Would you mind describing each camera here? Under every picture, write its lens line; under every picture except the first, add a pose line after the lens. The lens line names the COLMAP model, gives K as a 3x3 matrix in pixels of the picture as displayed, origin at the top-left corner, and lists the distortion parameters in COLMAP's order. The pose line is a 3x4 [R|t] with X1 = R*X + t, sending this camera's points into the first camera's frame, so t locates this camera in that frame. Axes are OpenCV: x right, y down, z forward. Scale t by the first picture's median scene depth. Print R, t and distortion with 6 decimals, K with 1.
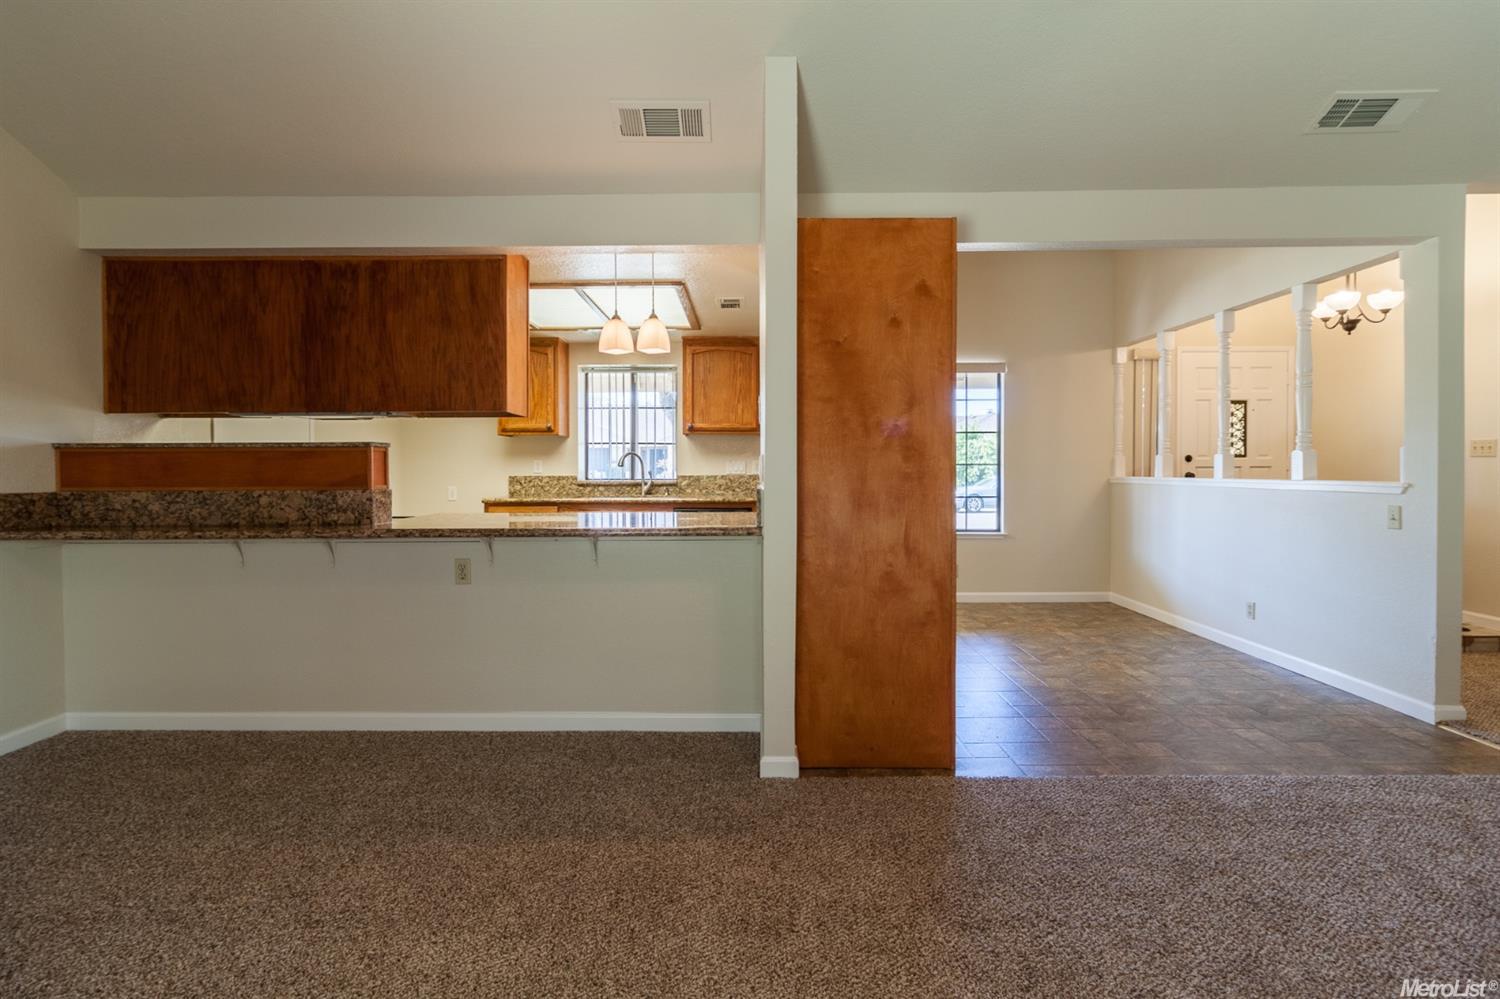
lens RADIAL K [[708.4, 0, 741.3], [0, 708.4, 475.4], [0, 0, 1]] dist [-0.001051, 0.000344]
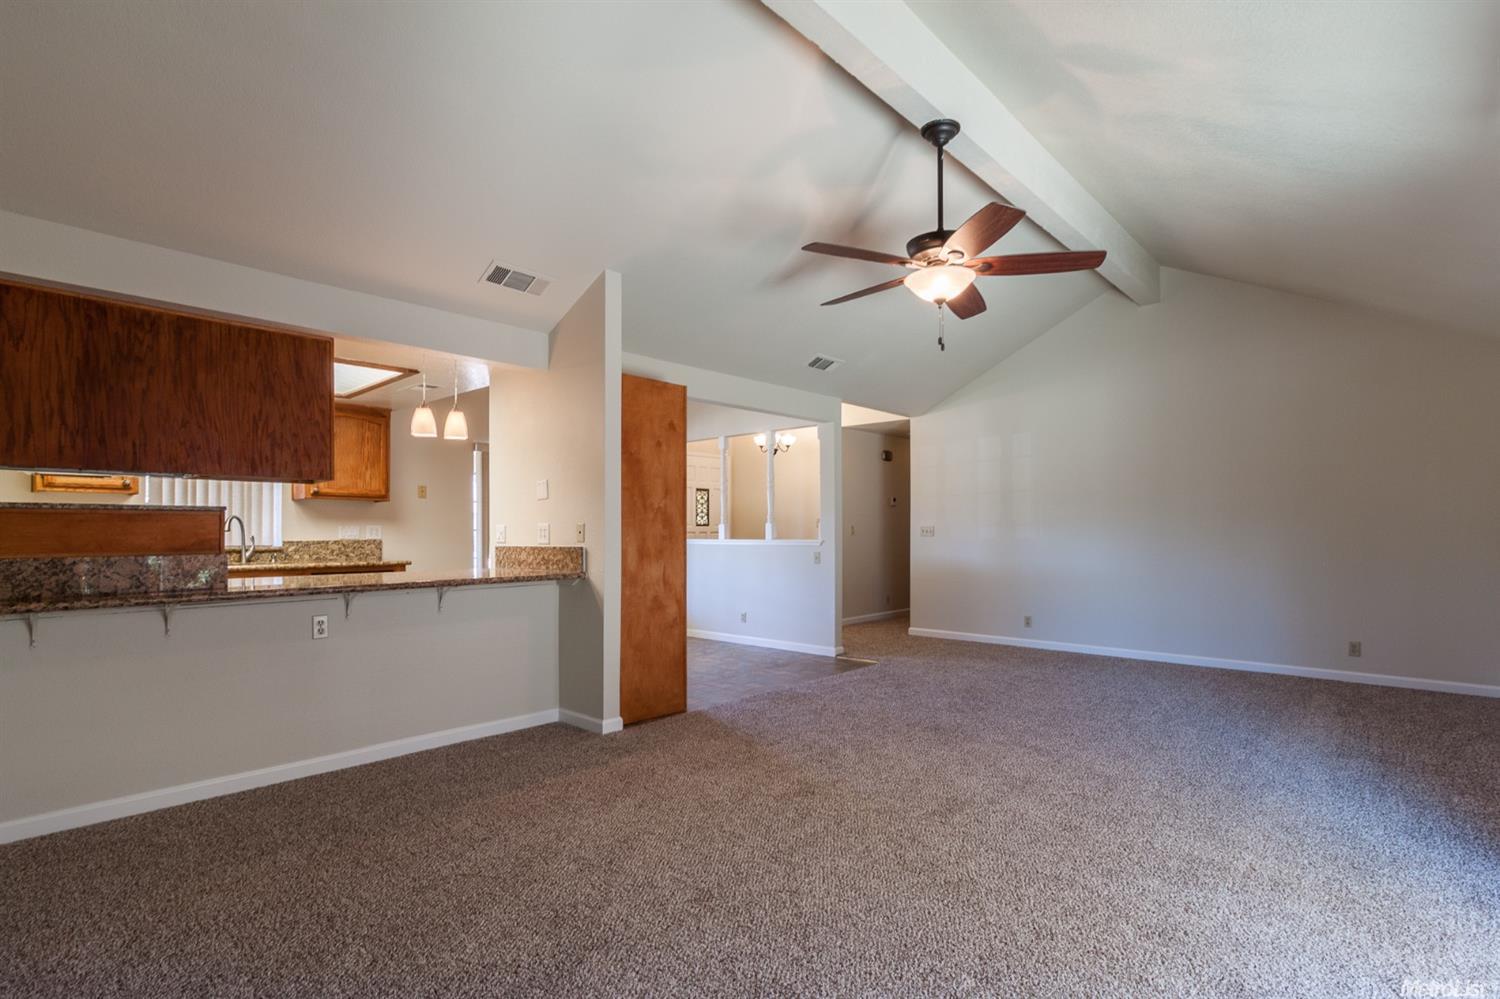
lens RADIAL K [[725.0, 0, 779.5], [0, 725.0, 525.3], [0, 0, 1]] dist [0.000139, 0.000235]
pose [[0.646170, 0.008259, 0.763148, -0.741671], [0.008960, 0.999790, -0.018406, 0.005270], [-0.763141, 0.018731, 0.645961, -0.249126]]
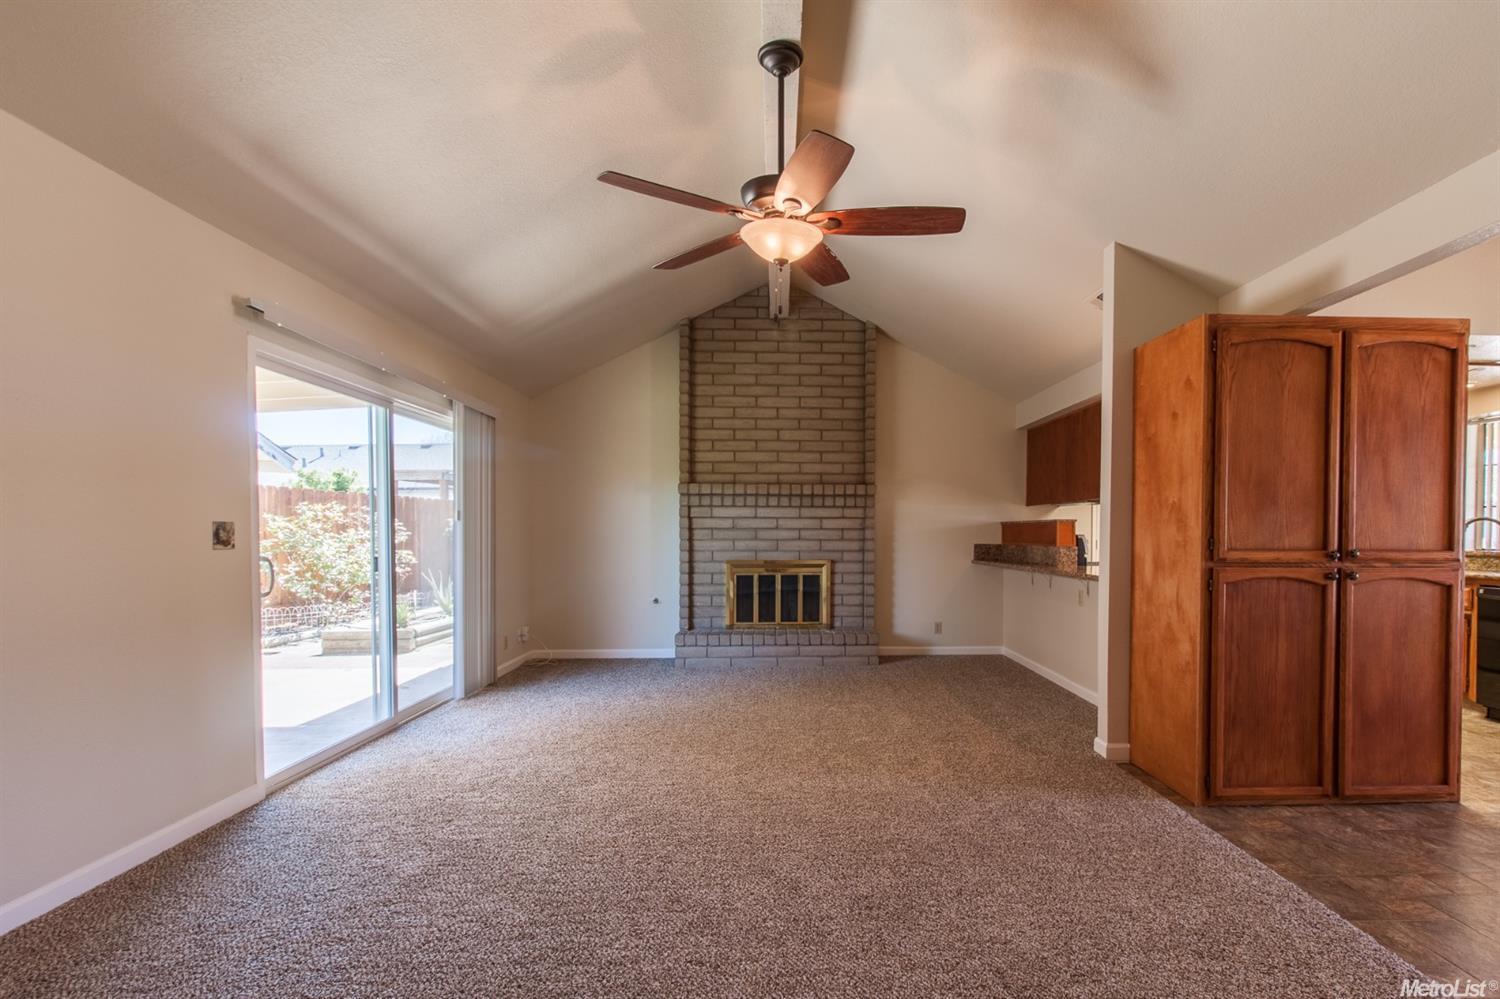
lens RADIAL K [[733.3, 0, 804.9], [0, 733.3, 549.0], [0, 0, 1]] dist [0.002253, 0.000588]
pose [[0.053989, 0.027599, -0.998160, 1.195832], [-0.014772, 0.999531, 0.026838, -0.012217], [0.998432, 0.013296, 0.054371, 0.262049]]
